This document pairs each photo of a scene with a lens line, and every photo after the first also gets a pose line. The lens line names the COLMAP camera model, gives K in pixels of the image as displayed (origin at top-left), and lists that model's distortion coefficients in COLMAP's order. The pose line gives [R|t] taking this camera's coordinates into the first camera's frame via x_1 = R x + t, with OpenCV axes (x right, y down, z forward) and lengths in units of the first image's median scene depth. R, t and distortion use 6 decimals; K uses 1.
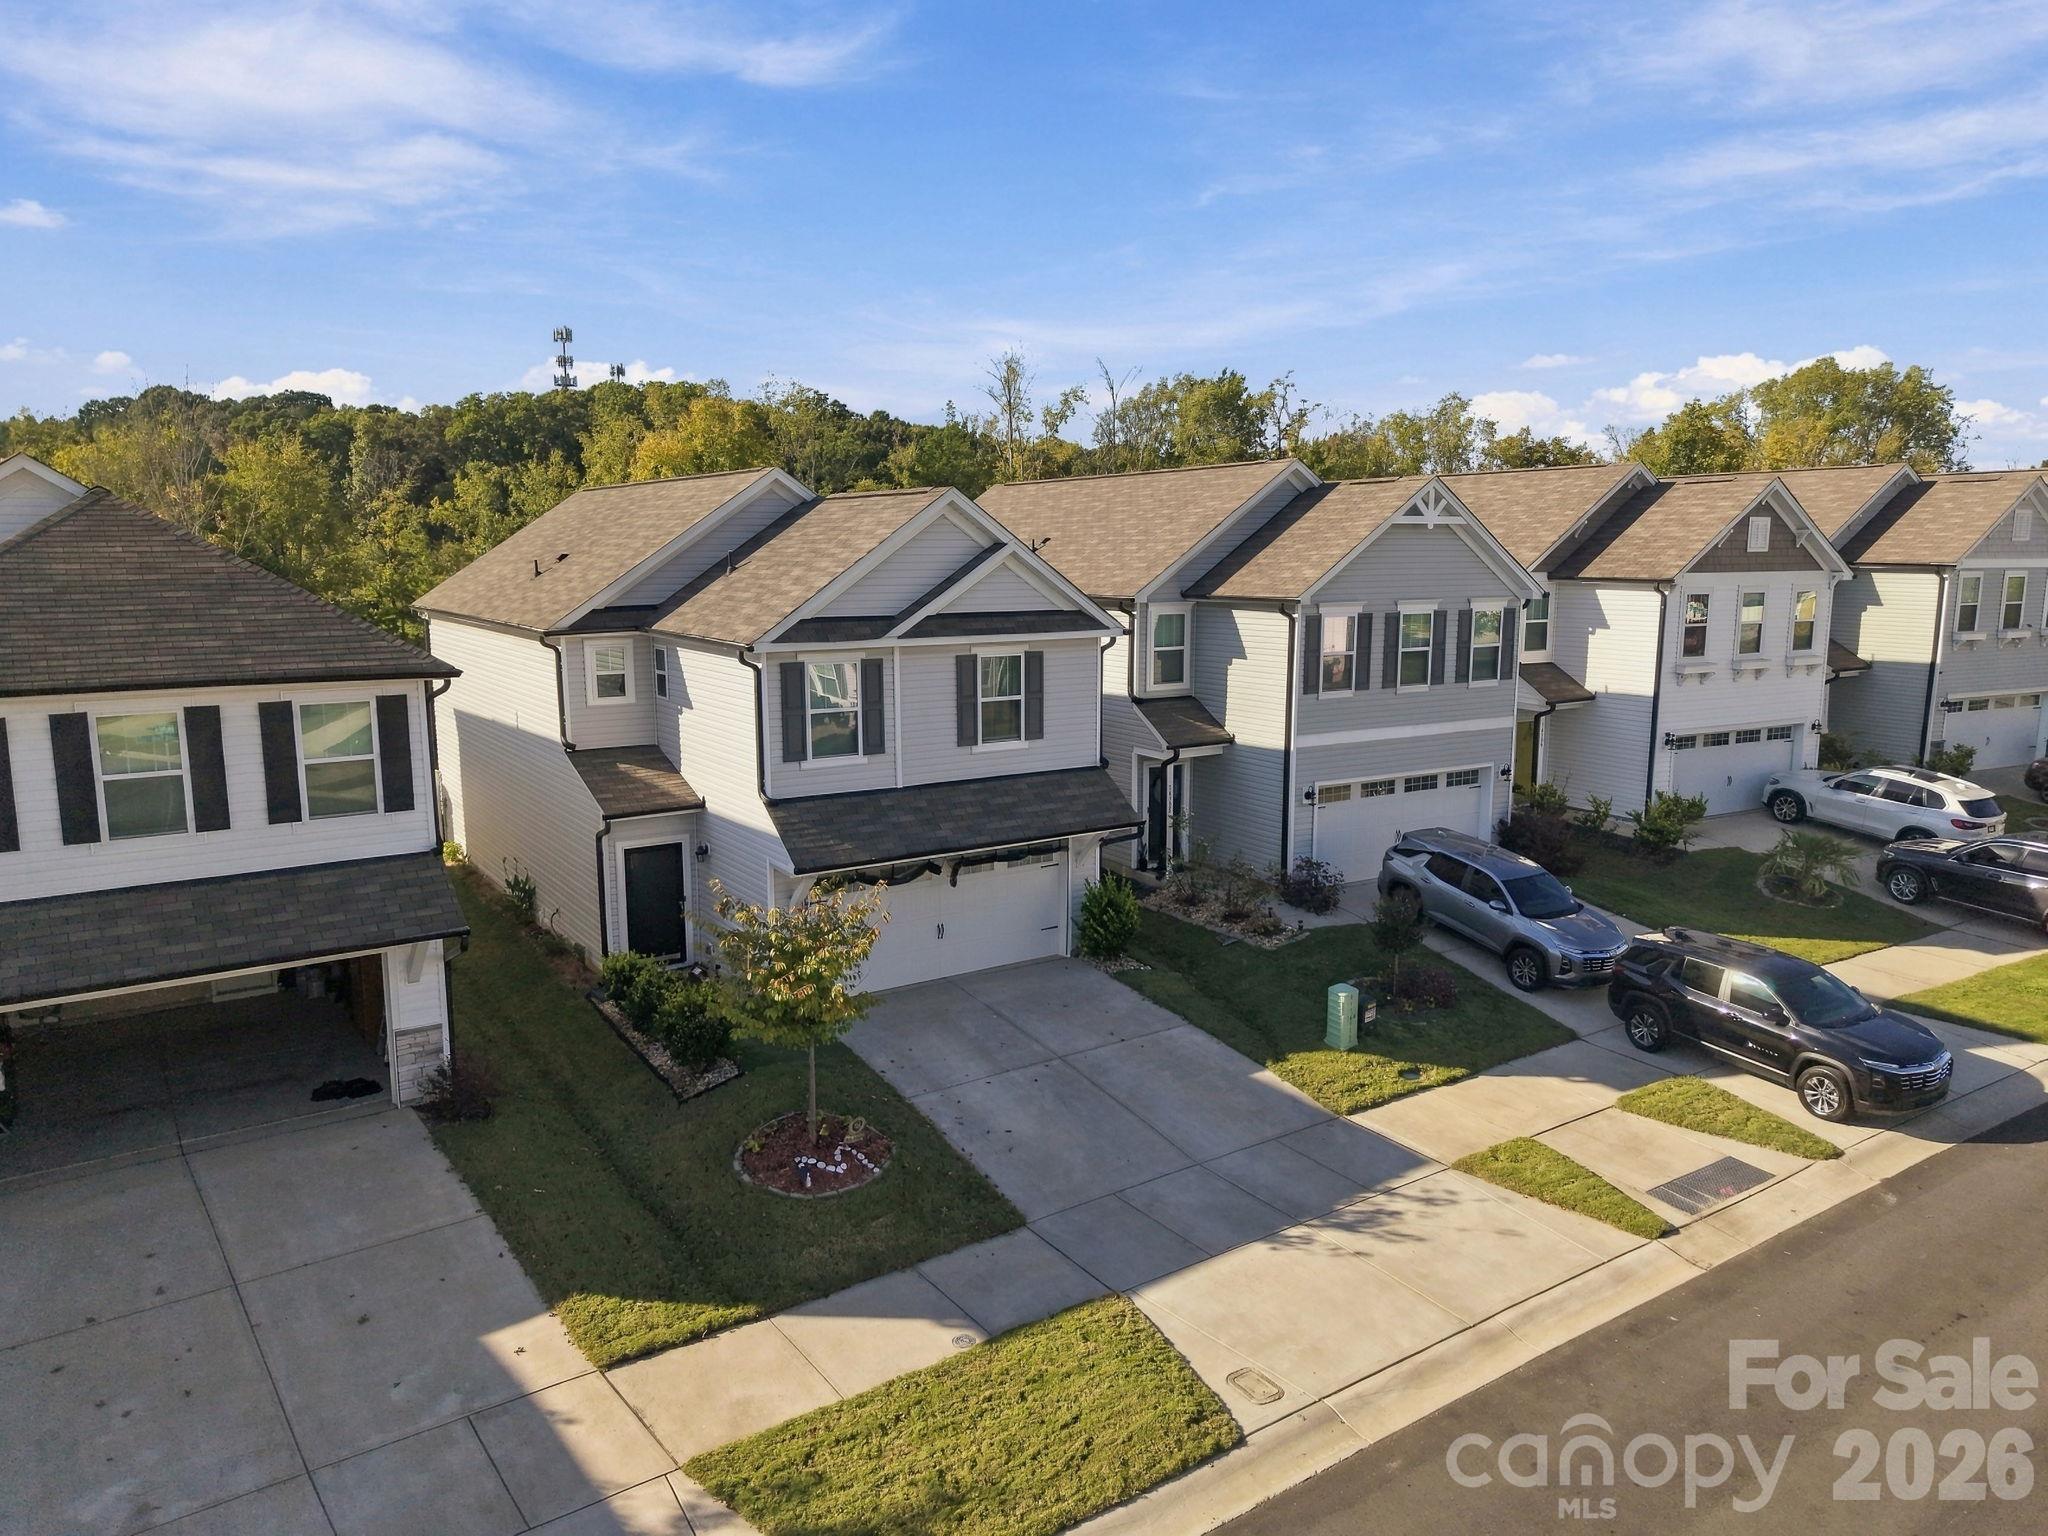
lens RADIAL K [[1363.6, 0, 1028.3], [0, 1363.6, 771.9], [0, 0, 1]] dist [0.038120, -0.038703]
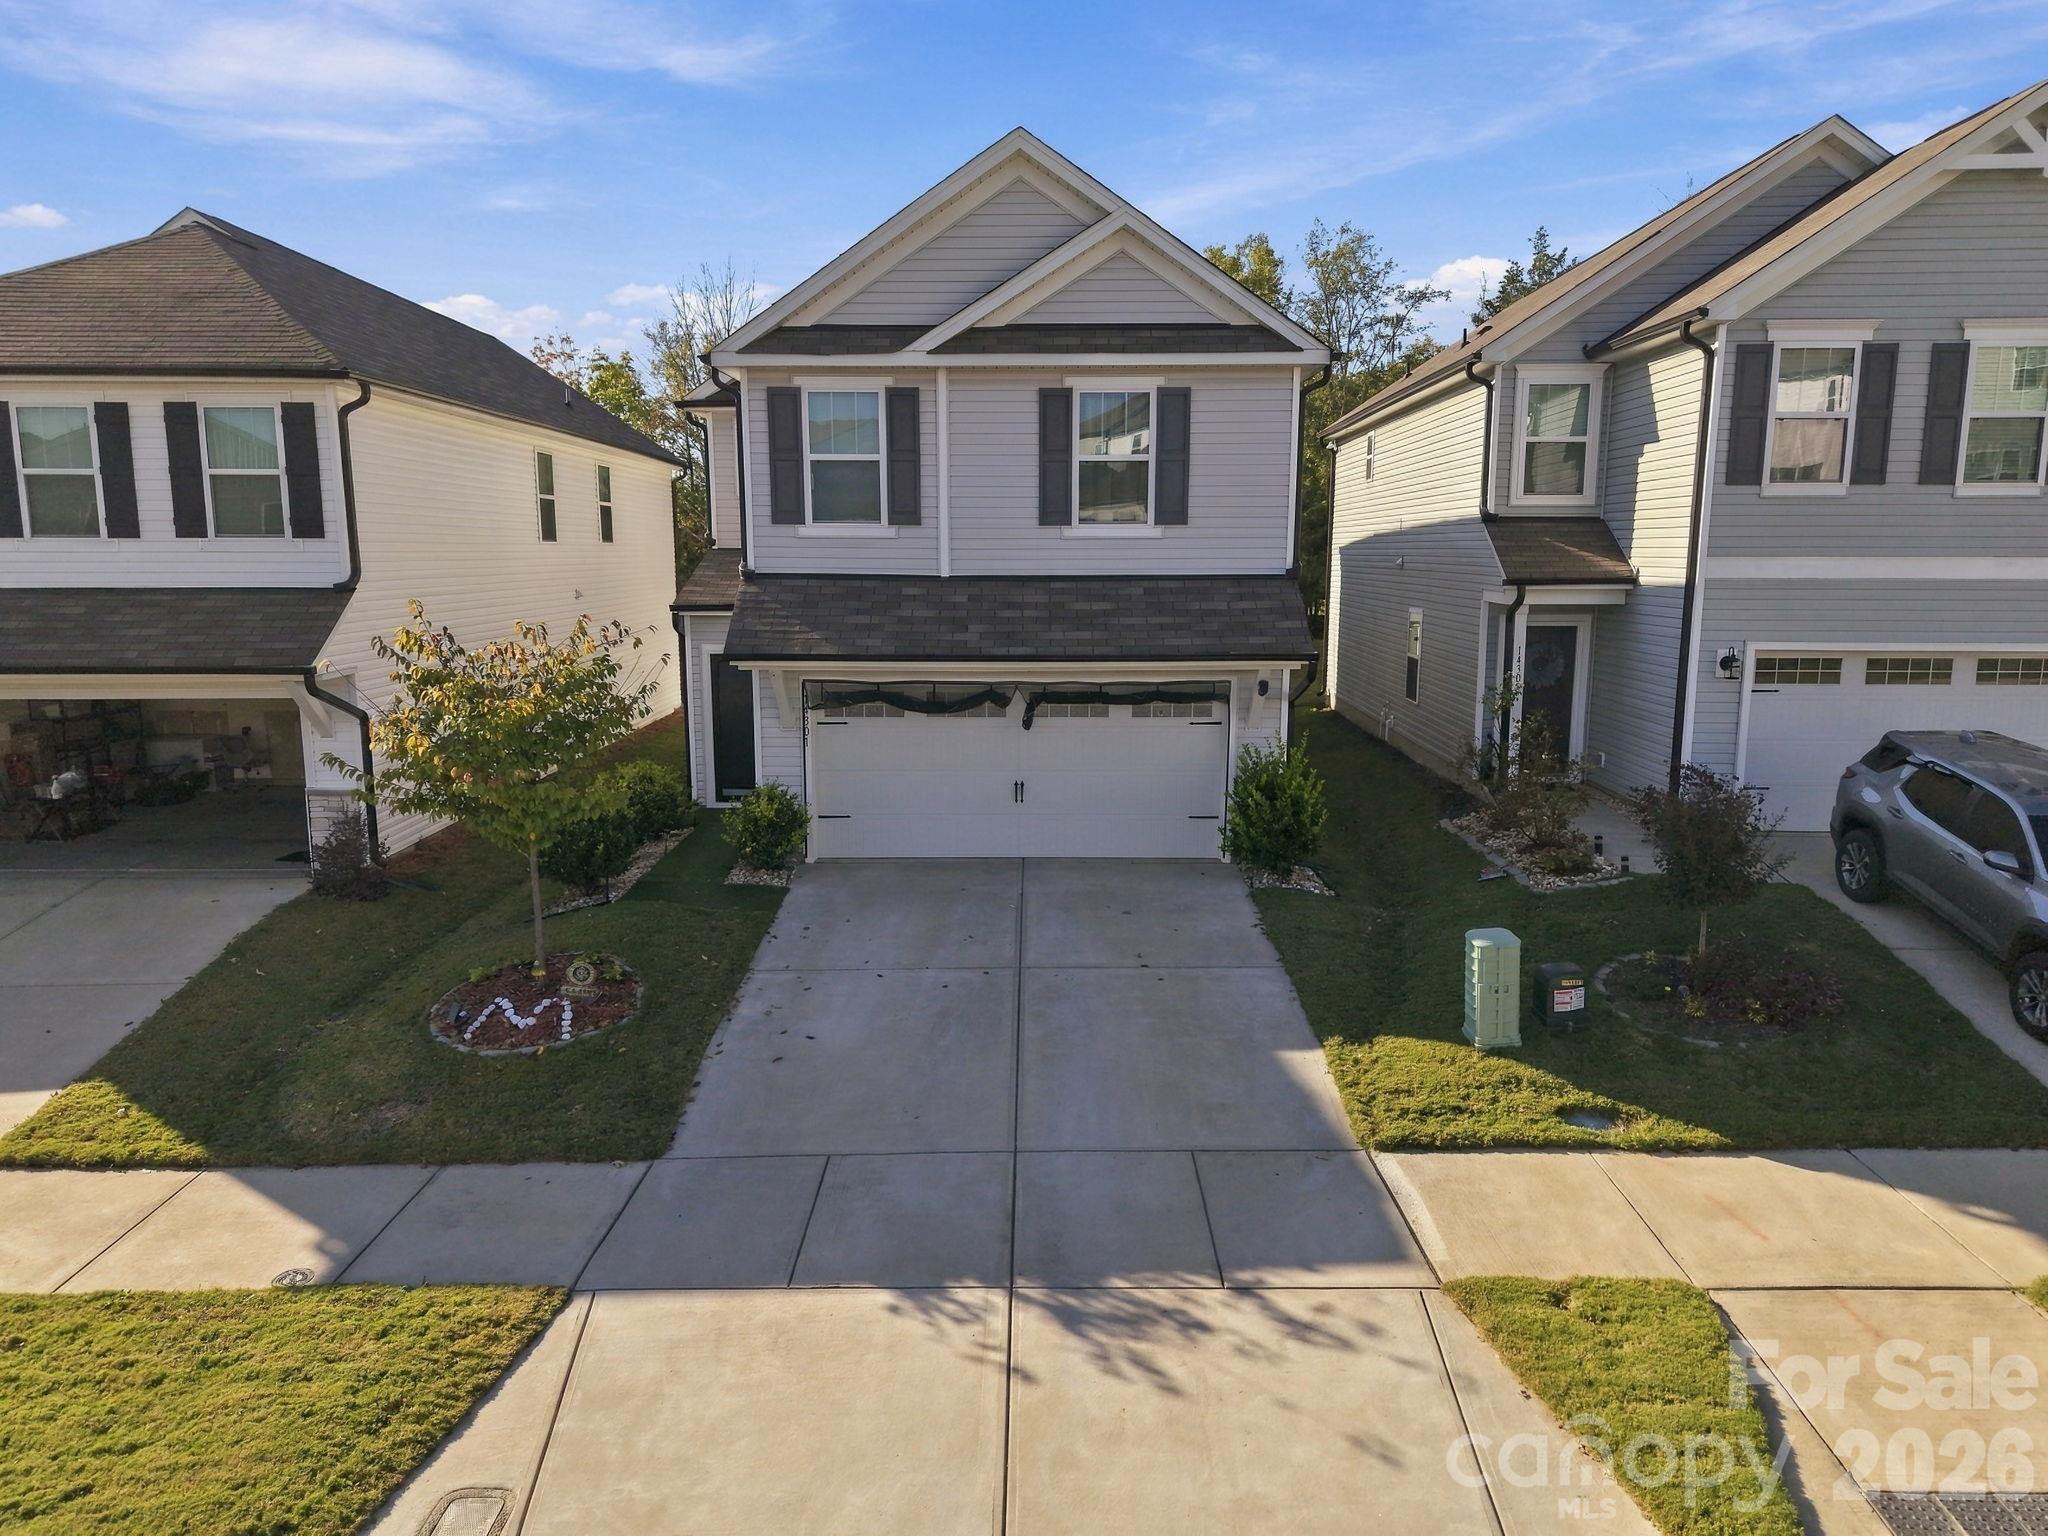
lens RADIAL K [[1375.1, 0, 1025.6], [0, 1375.1, 779.1], [0, 0, 1]] dist [0.006603, 0.000776]
pose [[0.827113, 0.093458, -0.554211, 0.372239], [-0.091156, 0.995329, 0.031802, 0.097118], [0.554595, 0.024216, 0.831768, 0.448366]]
